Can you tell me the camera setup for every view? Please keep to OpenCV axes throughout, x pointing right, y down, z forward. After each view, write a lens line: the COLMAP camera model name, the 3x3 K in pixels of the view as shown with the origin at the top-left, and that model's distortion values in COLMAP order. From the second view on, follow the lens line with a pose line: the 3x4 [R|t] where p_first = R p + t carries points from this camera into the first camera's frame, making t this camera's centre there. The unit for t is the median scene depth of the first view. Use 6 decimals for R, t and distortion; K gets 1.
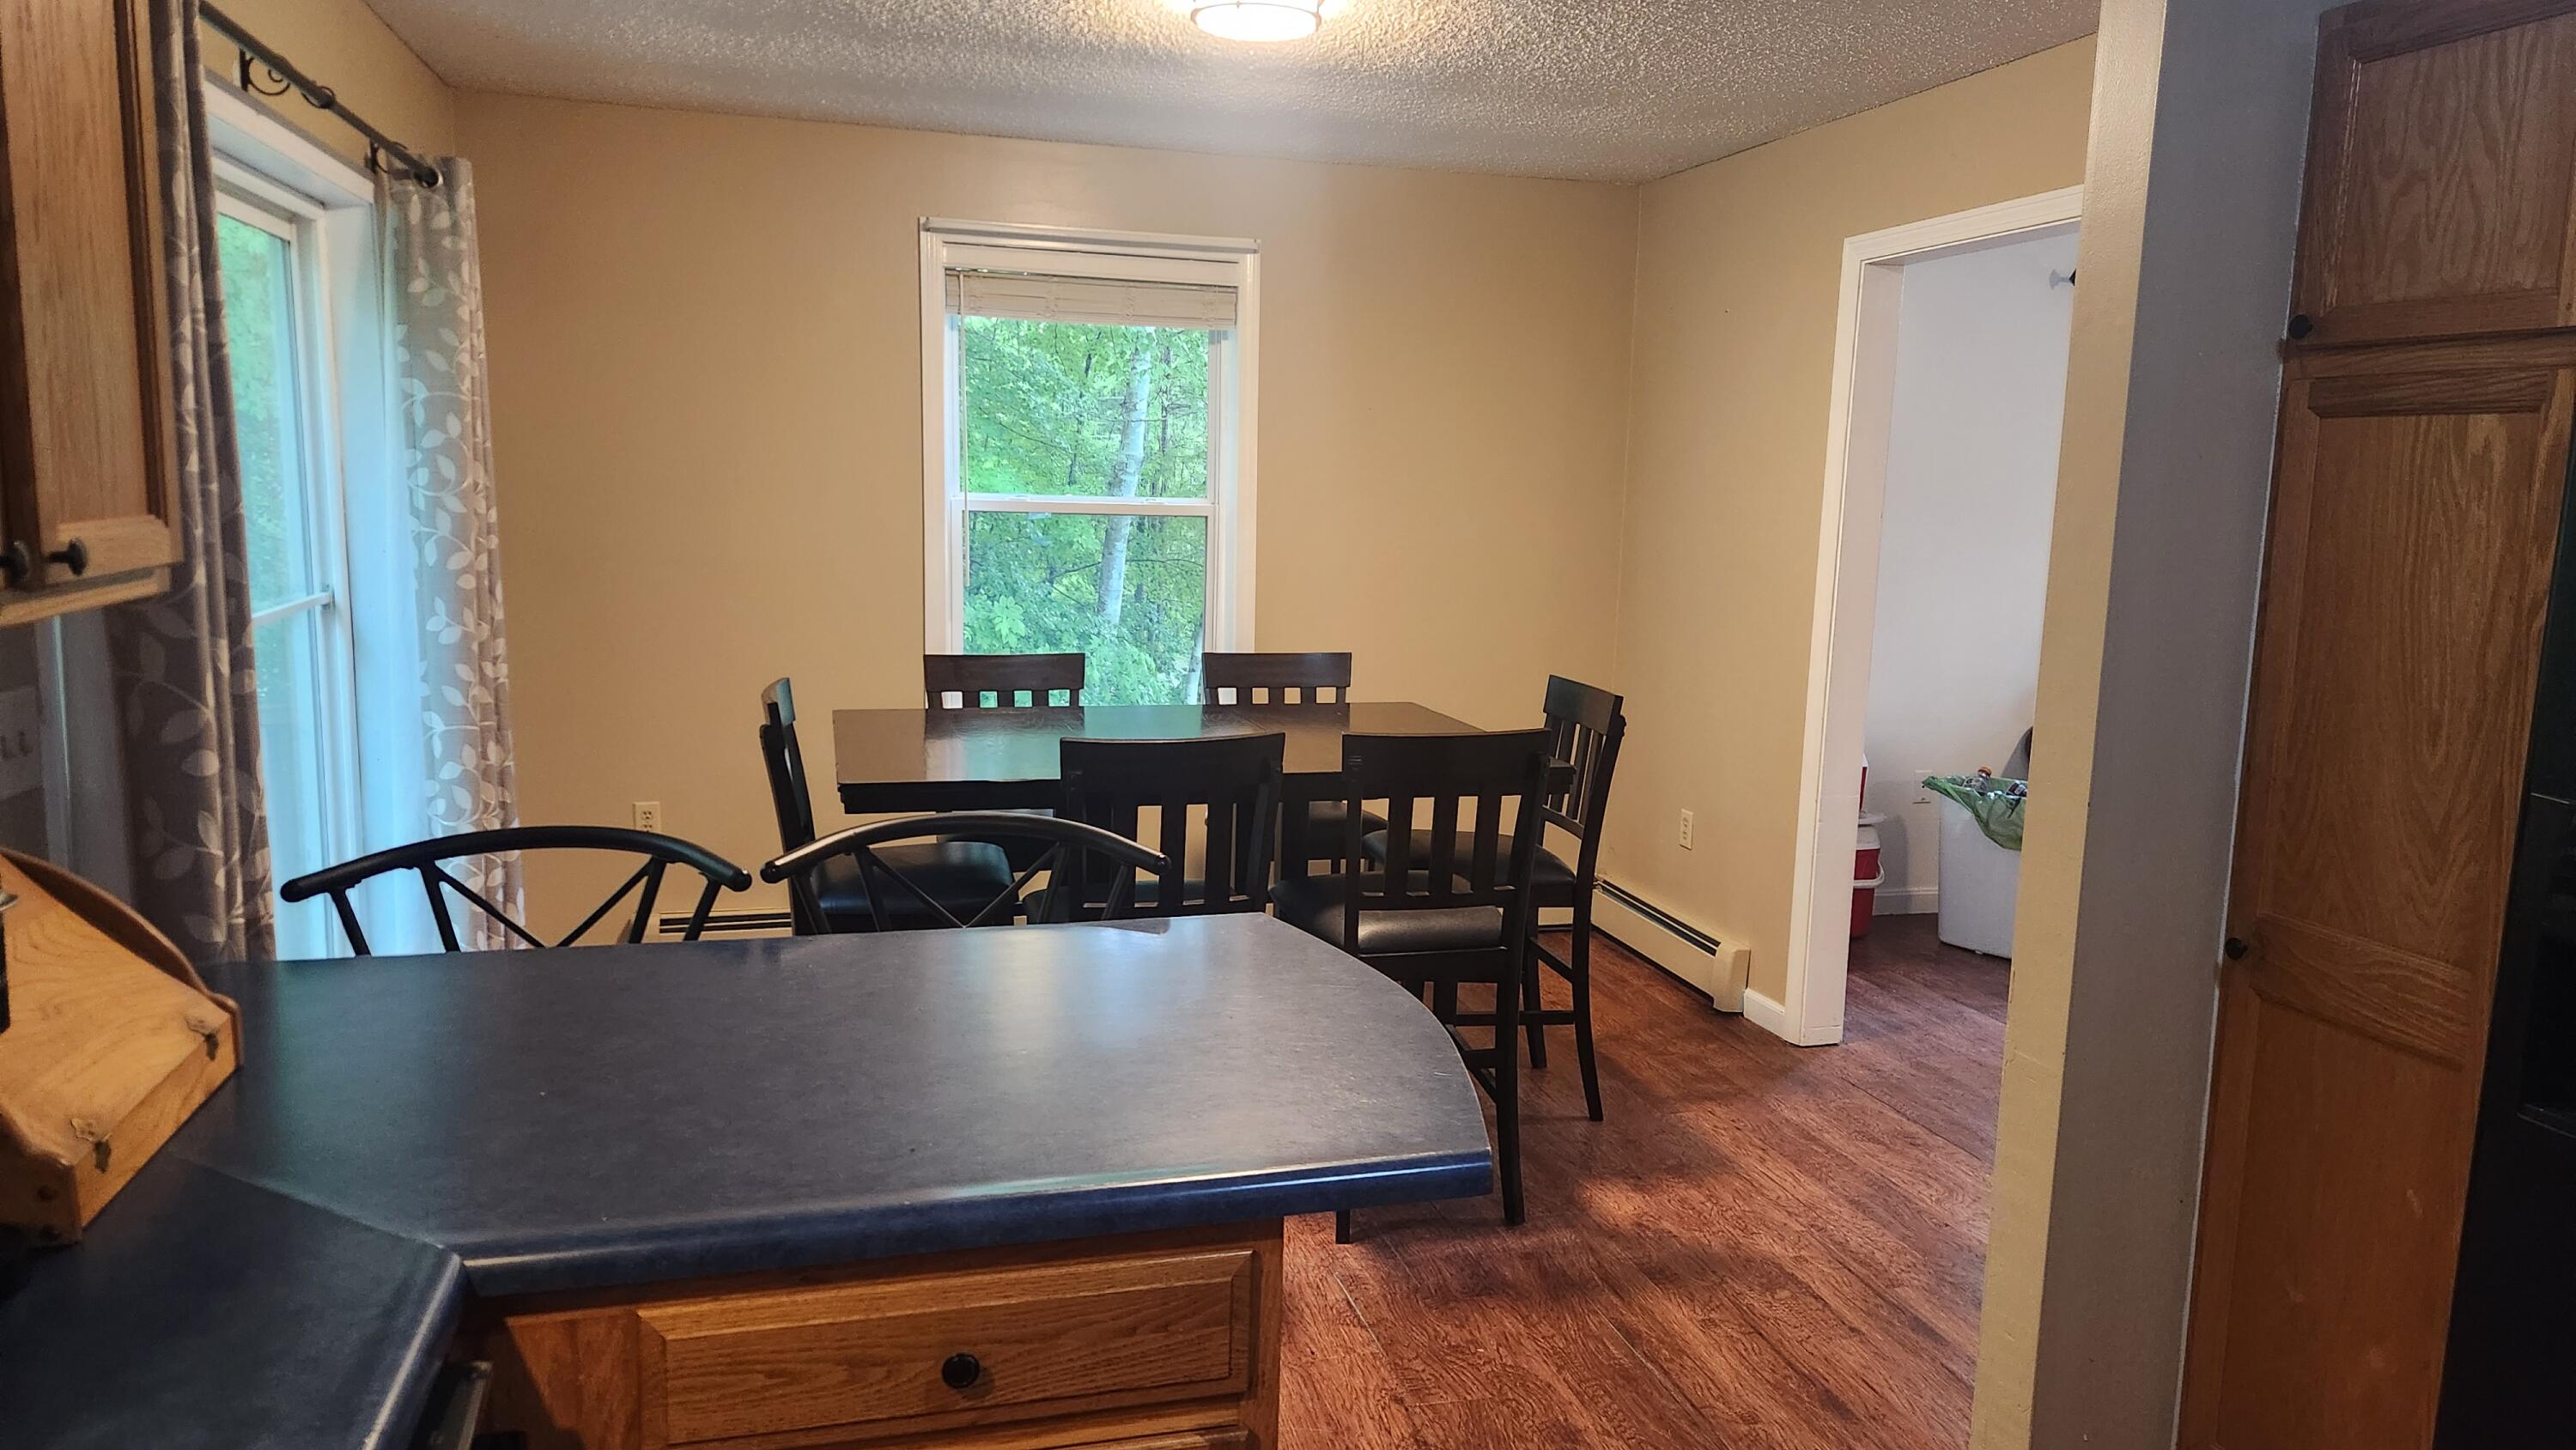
lens RADIAL K [[1702.3, 0, 1287.1], [0, 1702.3, 722.1], [0, 0, 1]] dist [0.092722, -0.072080]
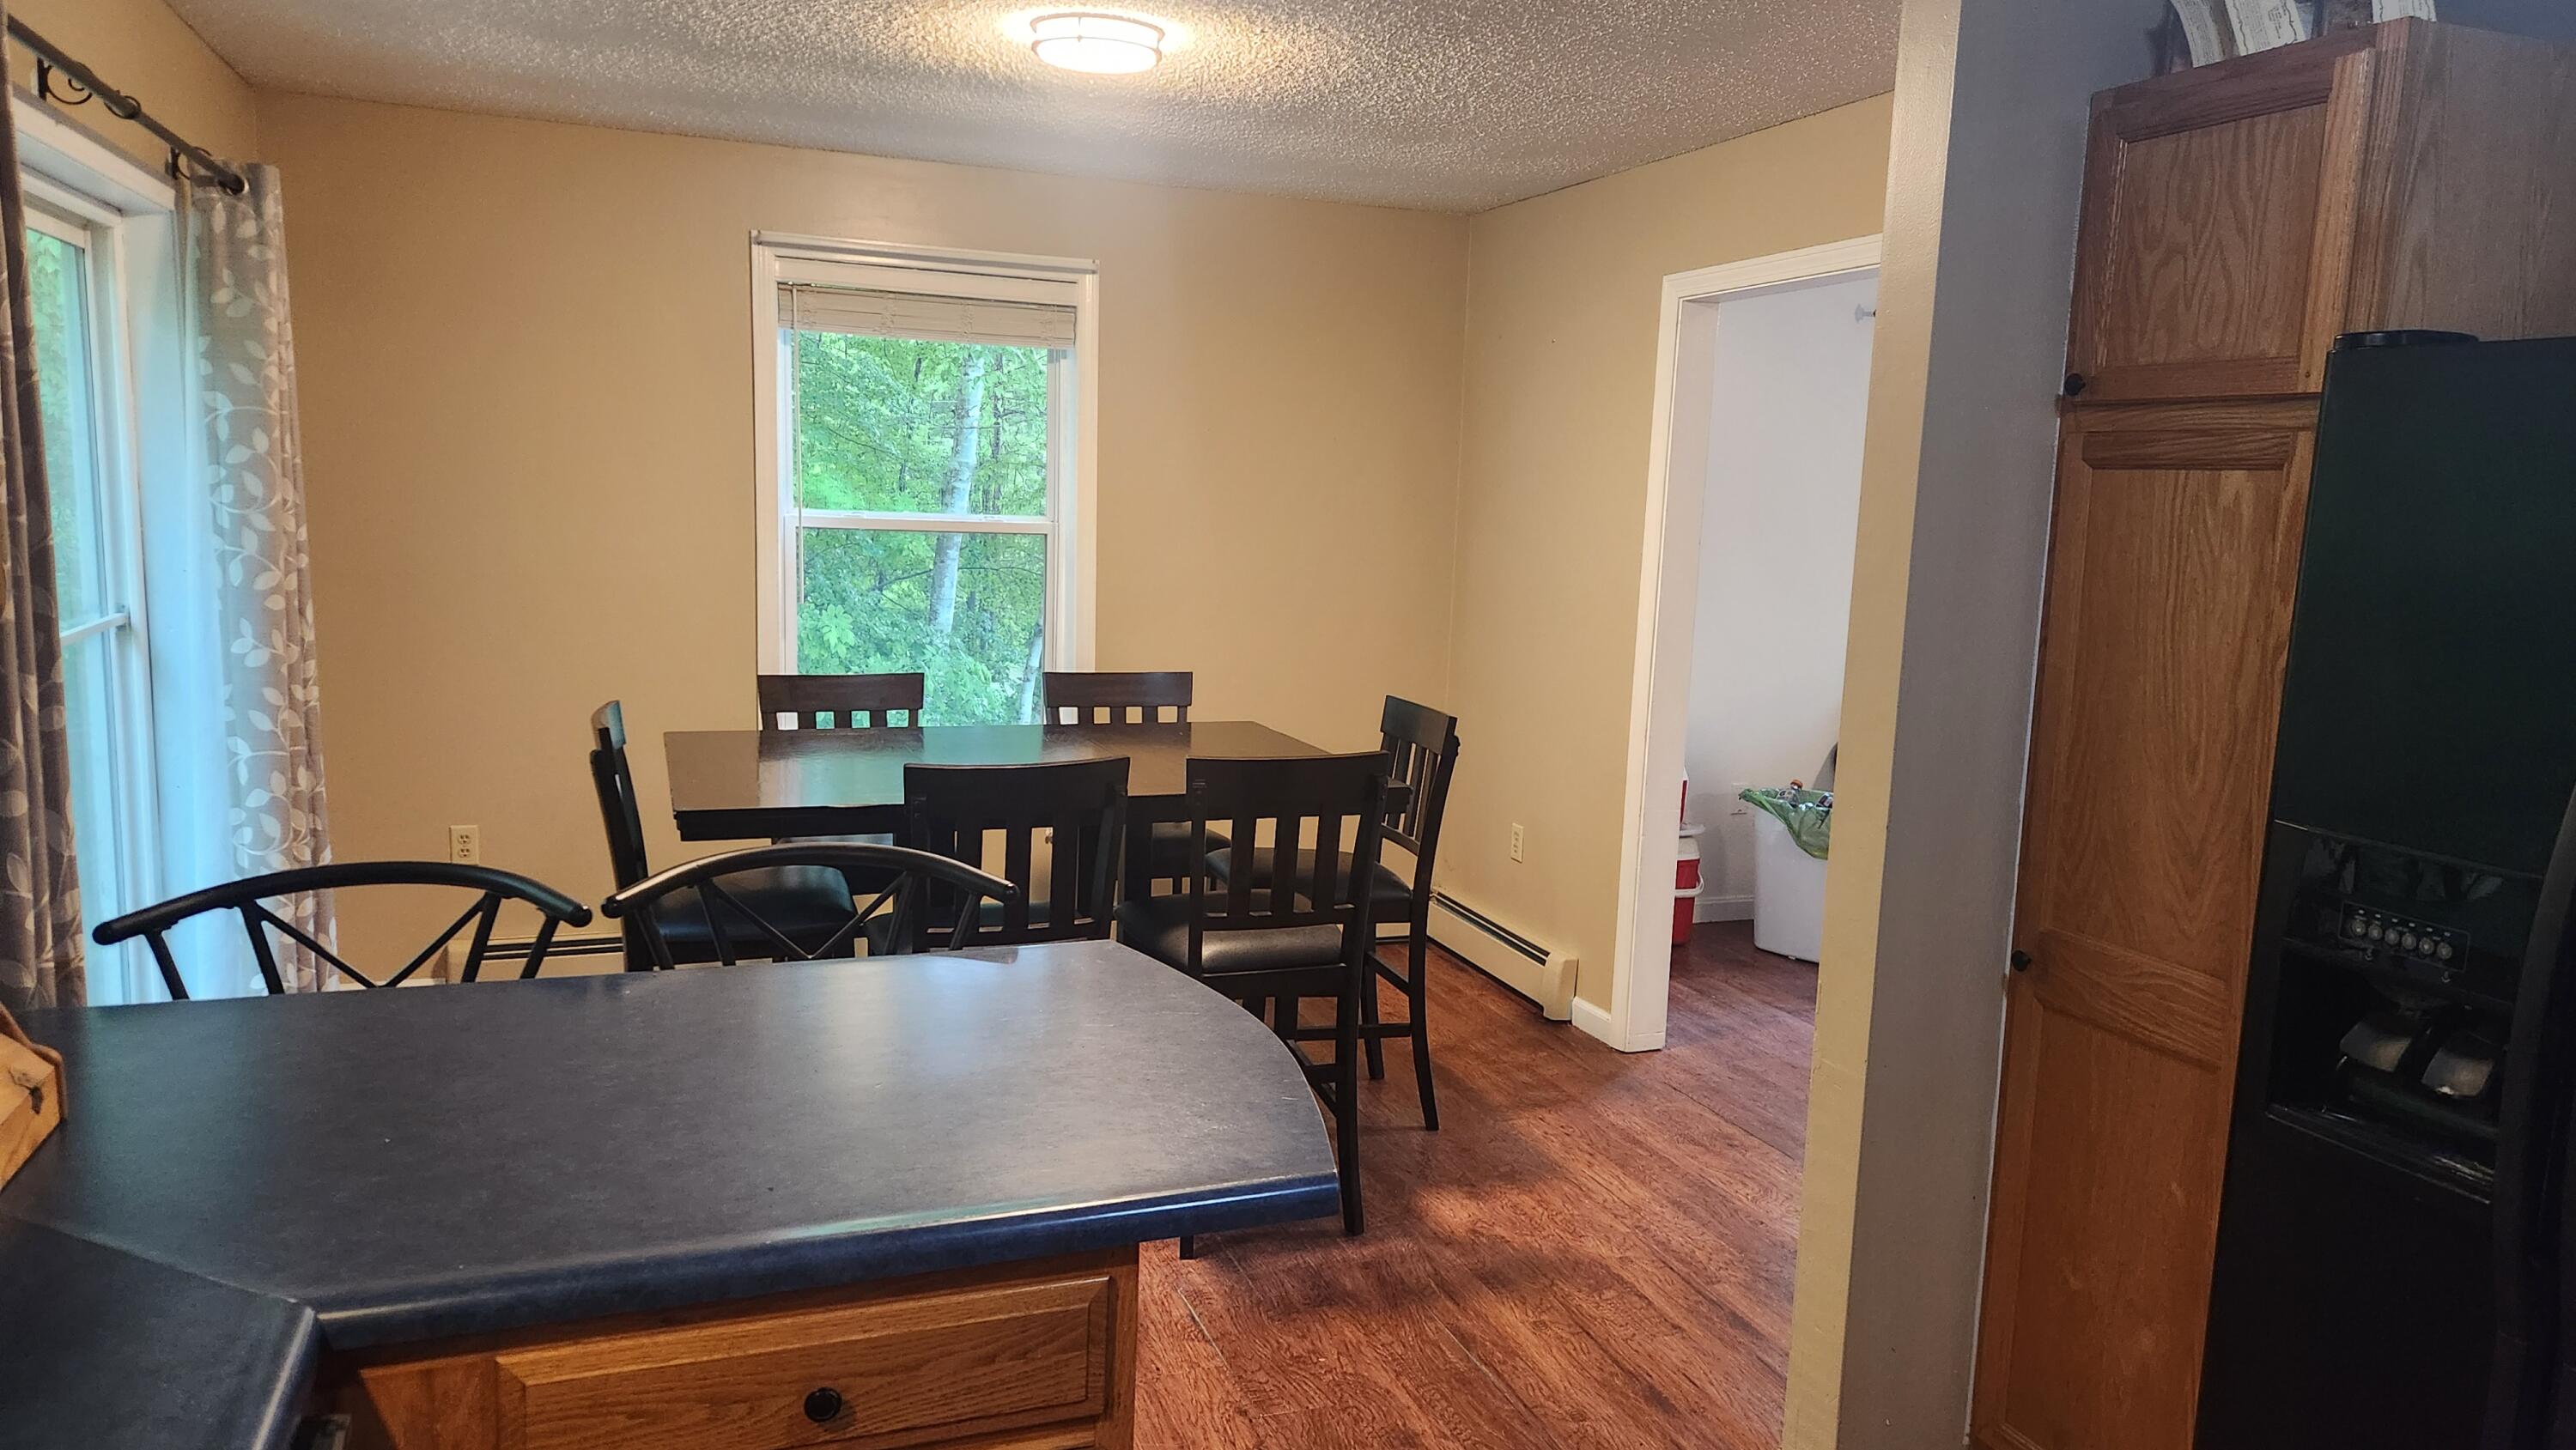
lens RADIAL K [[1707.5, 0, 1266.6], [0, 1707.5, 728.5], [0, 0, 1]] dist [0.092585, -0.071122]
pose [[0.996437, -0.003108, 0.084280, -0.005681], [0.003143, 0.999995, -0.000277, -0.010455], [-0.084278, 0.000541, 0.996442, -0.020629]]
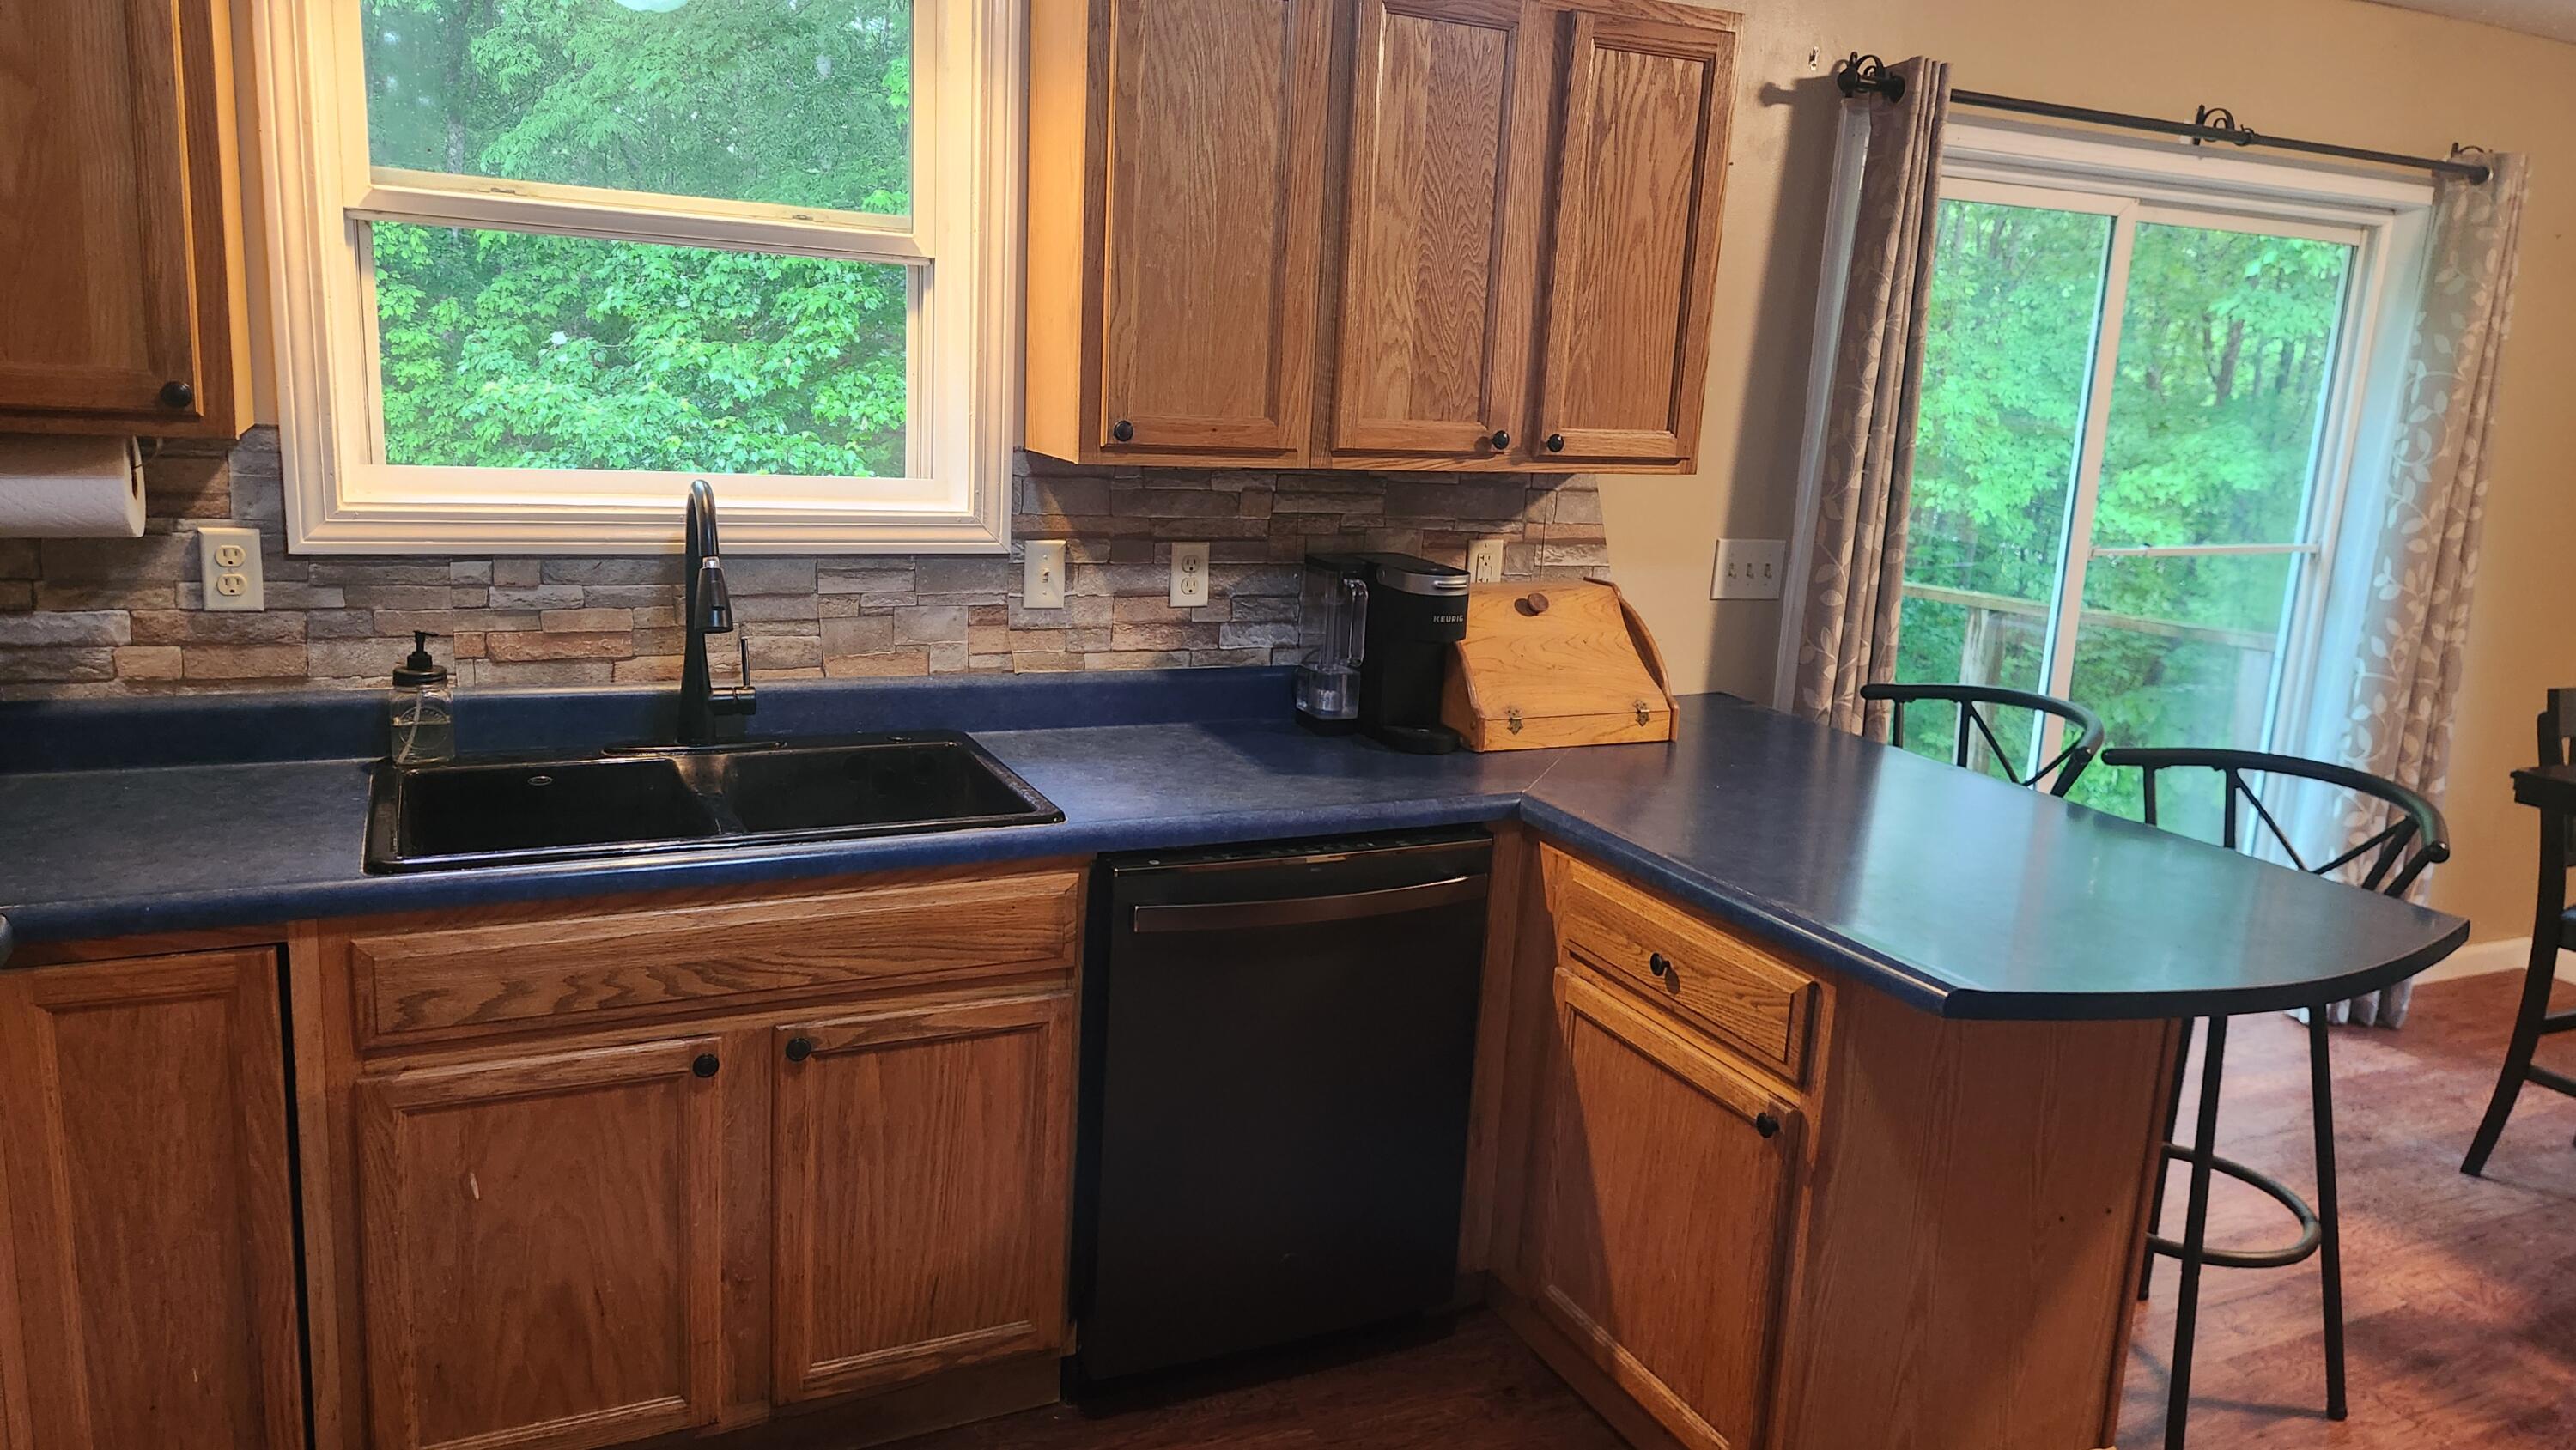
lens RADIAL K [[1738.3, 0, 1285.2], [0, 1738.3, 696.2], [0, 0, 1]] dist [-0.000359, -0.001274]
pose [[0.170068, 0.173973, -0.969954, 0.574281], [-0.185726, 0.972311, 0.141831, -0.014520], [0.967772, 0.156025, 0.197671, 0.137447]]
